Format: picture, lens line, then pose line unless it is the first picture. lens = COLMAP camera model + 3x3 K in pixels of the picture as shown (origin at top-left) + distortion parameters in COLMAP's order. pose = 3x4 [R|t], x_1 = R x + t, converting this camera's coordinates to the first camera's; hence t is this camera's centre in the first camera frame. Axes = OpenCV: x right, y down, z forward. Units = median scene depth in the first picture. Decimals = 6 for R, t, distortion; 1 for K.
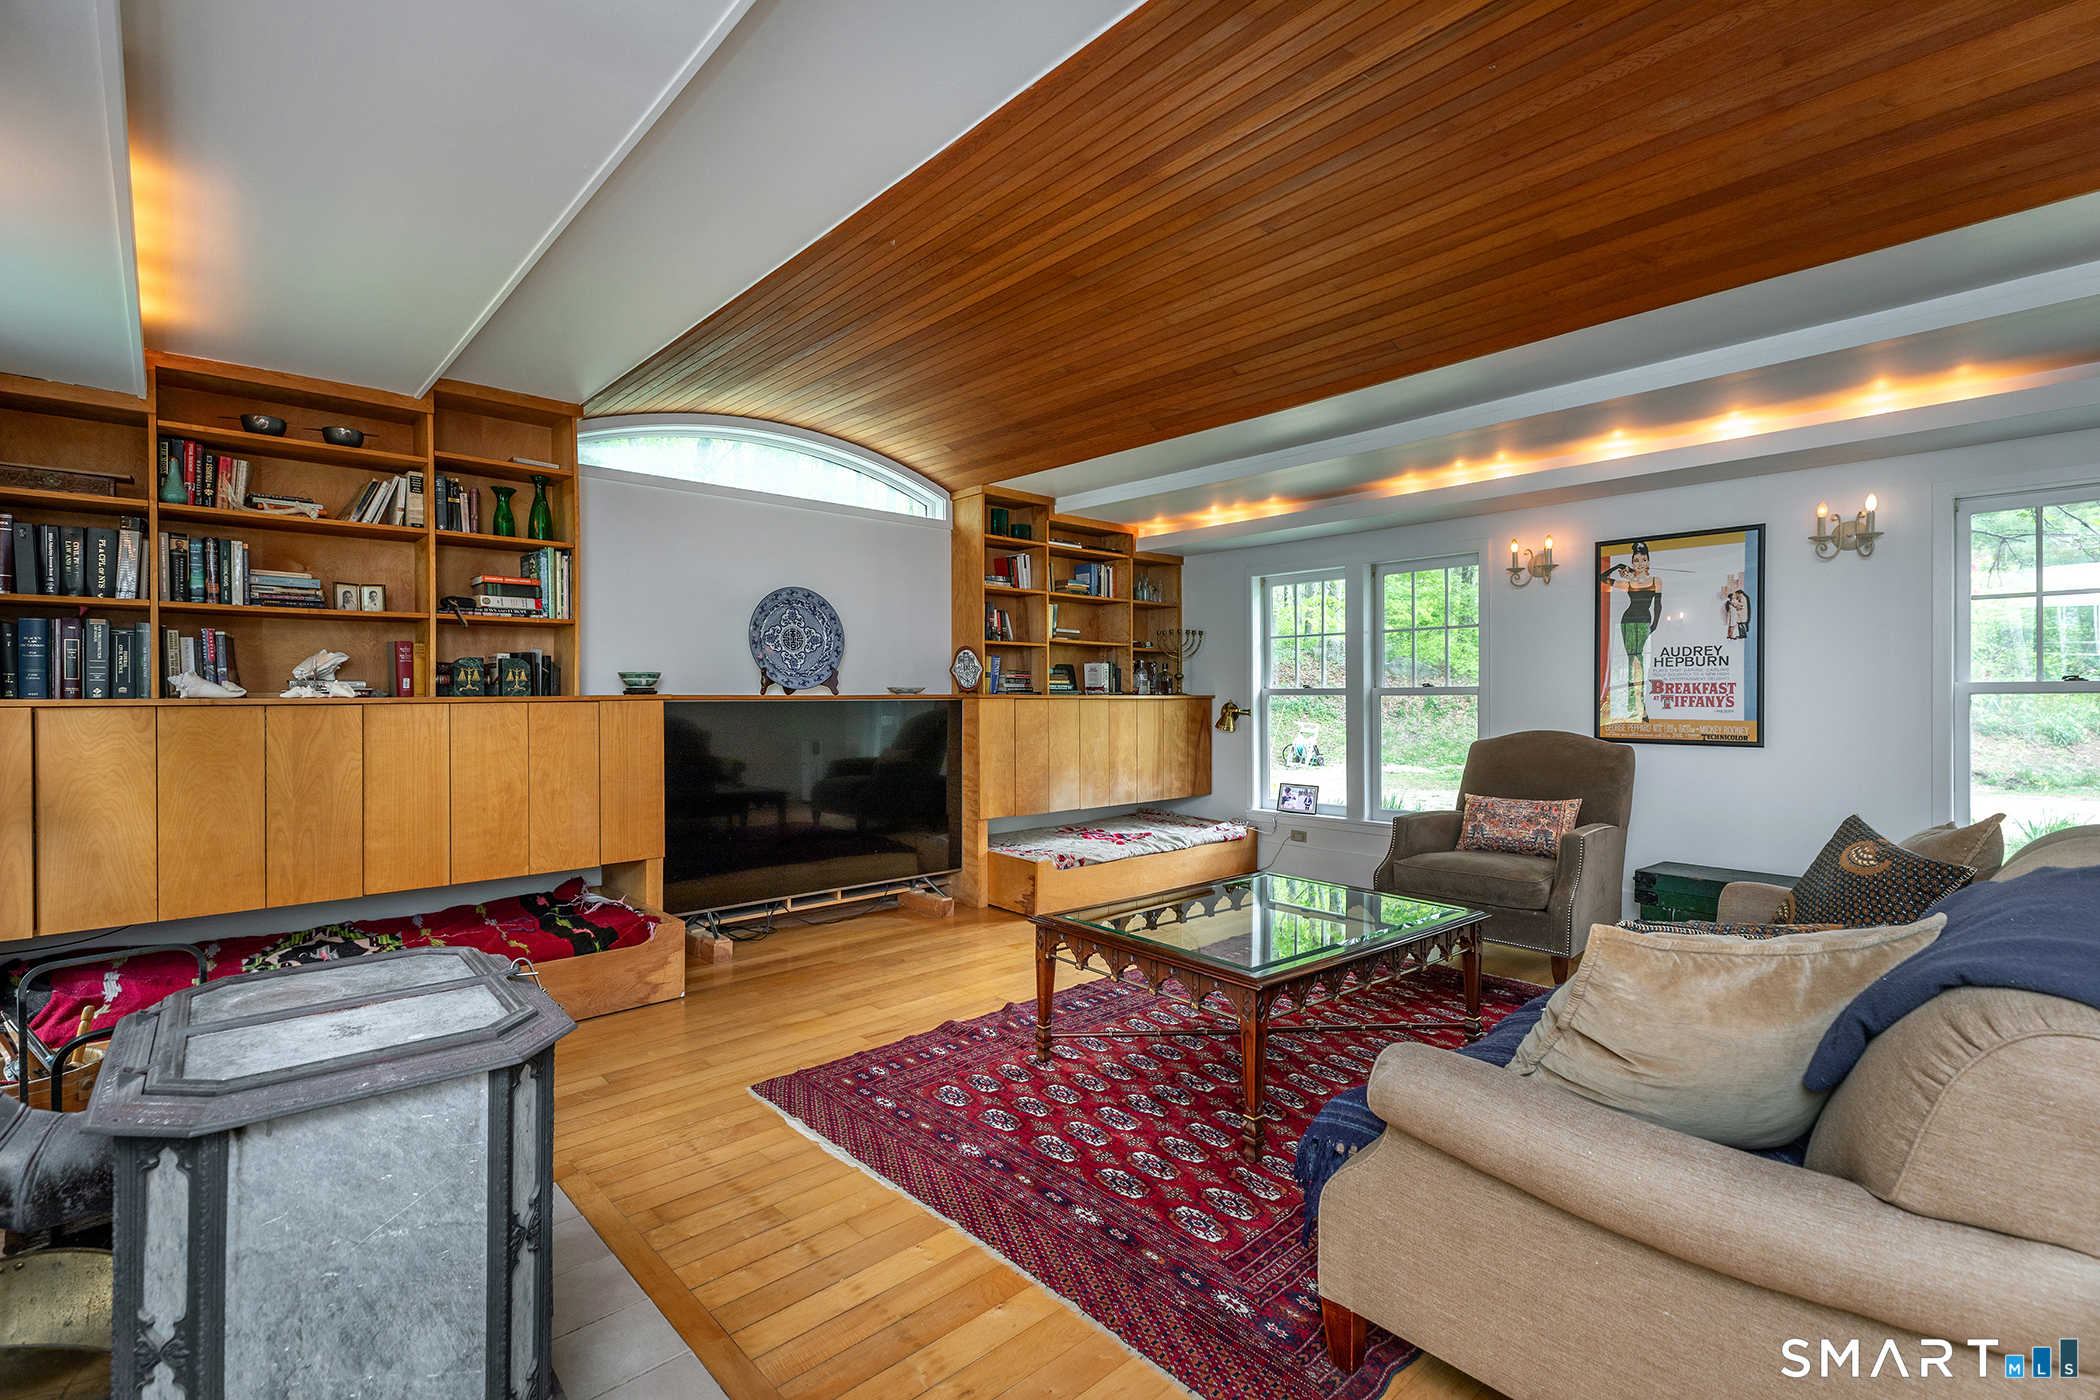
lens RADIAL K [[951.0, 0, 1054.0], [0, 951.0, 699.8], [0, 0, 1]] dist [0.005604, -0.002274]
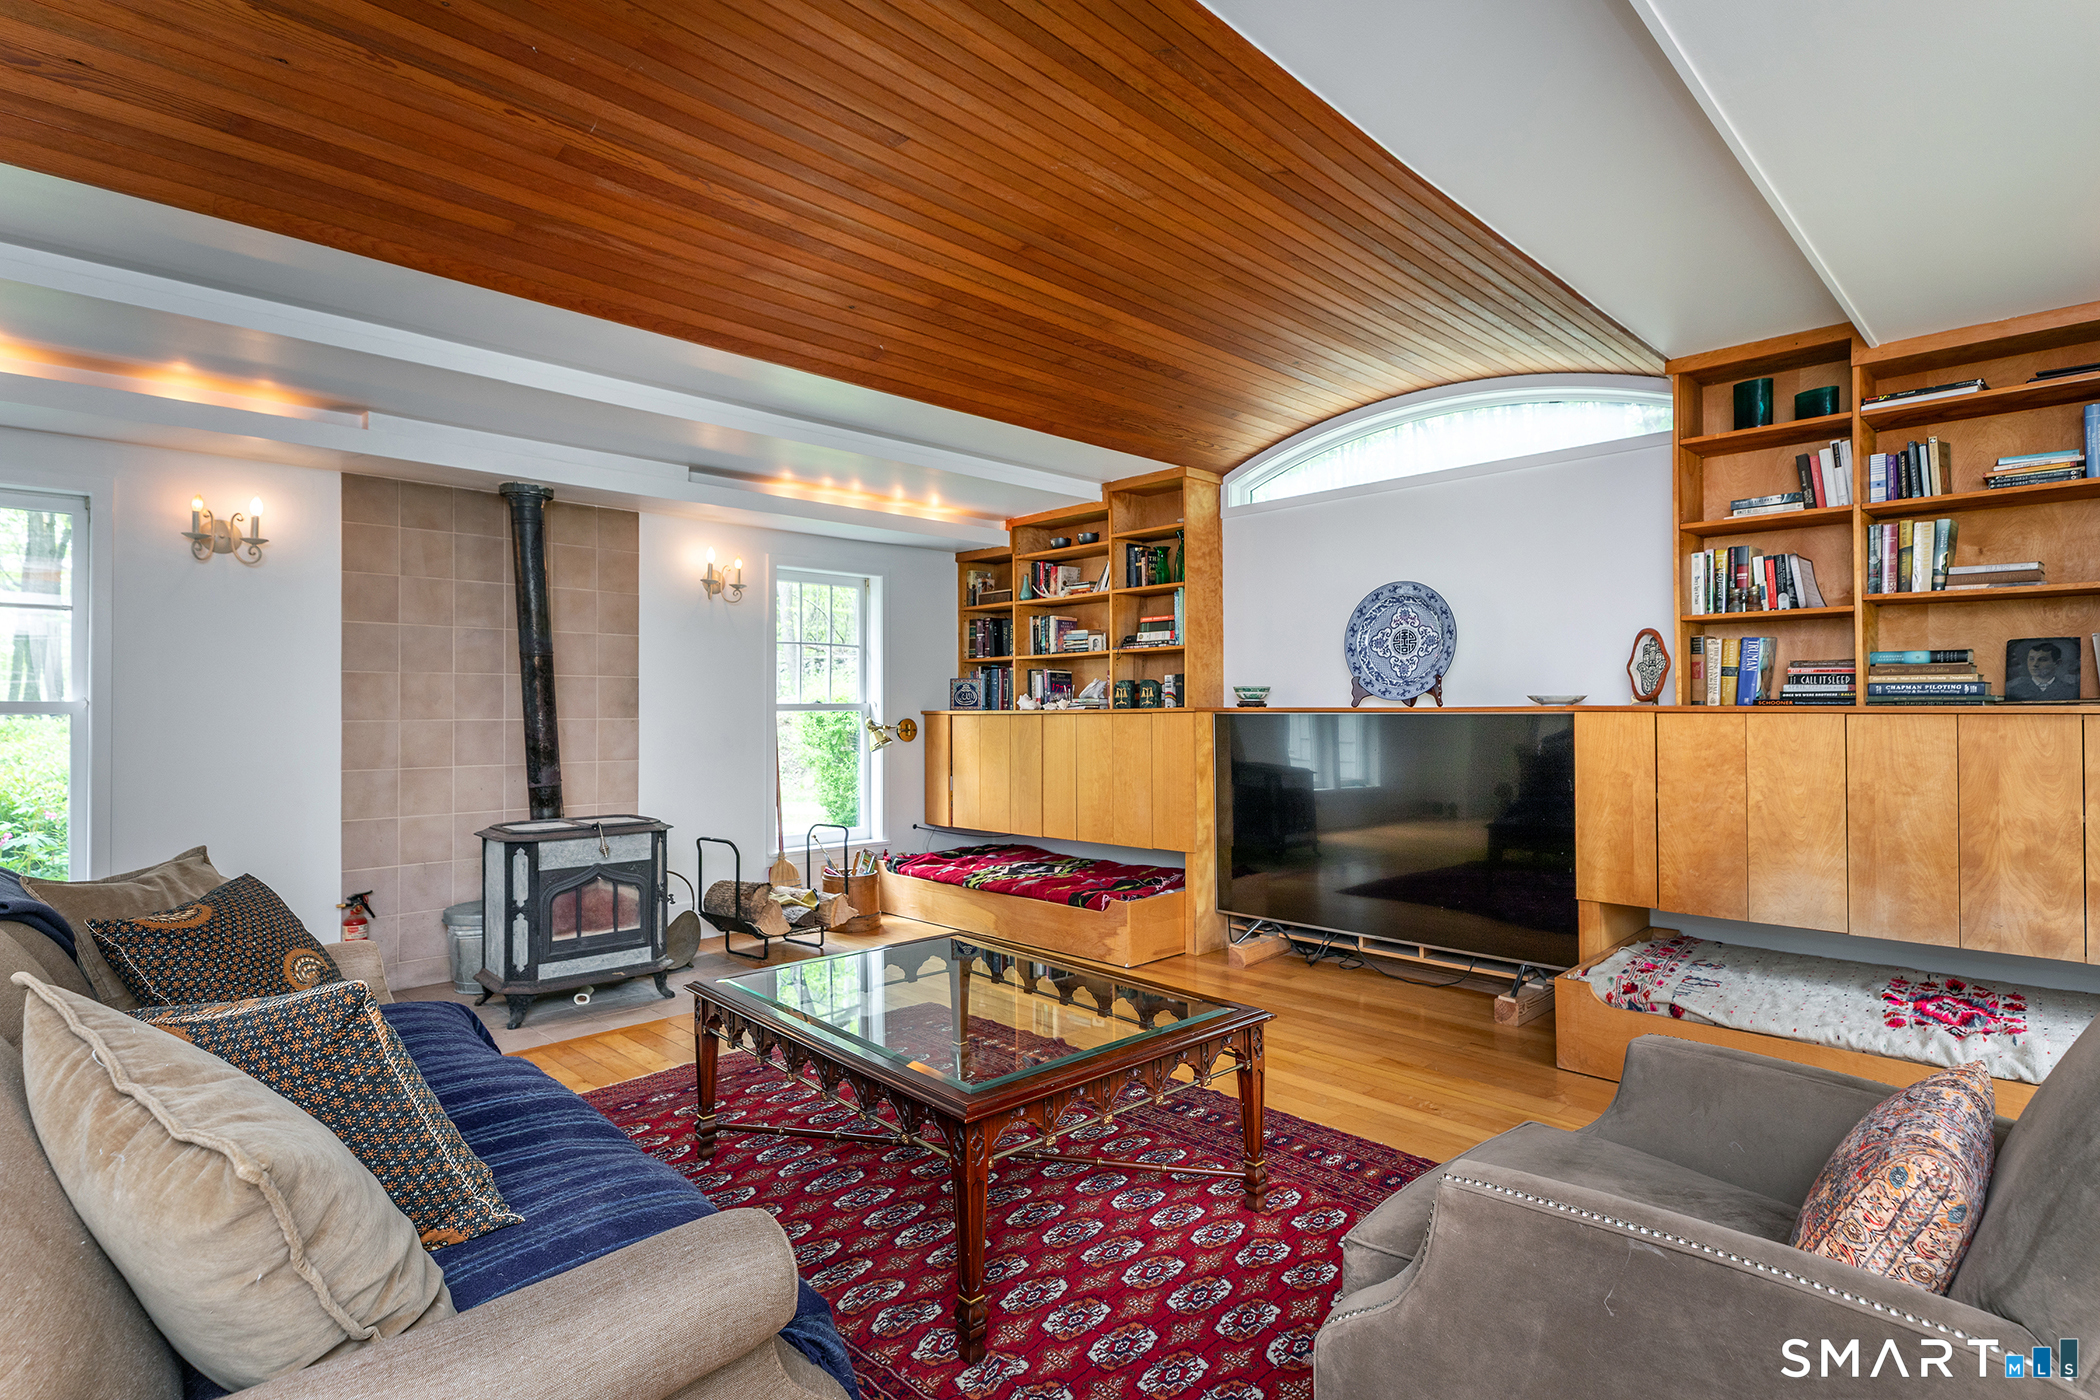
lens RADIAL K [[1059.8, 0, 1057.7], [0, 1059.8, 700.0], [0, 0, 1]] dist [0.021759, -0.000024]
pose [[0.025340, -0.005921, -0.999661, 0.682820], [0.003001, 0.999978, -0.005847, -0.006709], [0.999674, -0.002852, 0.025357, 0.668676]]
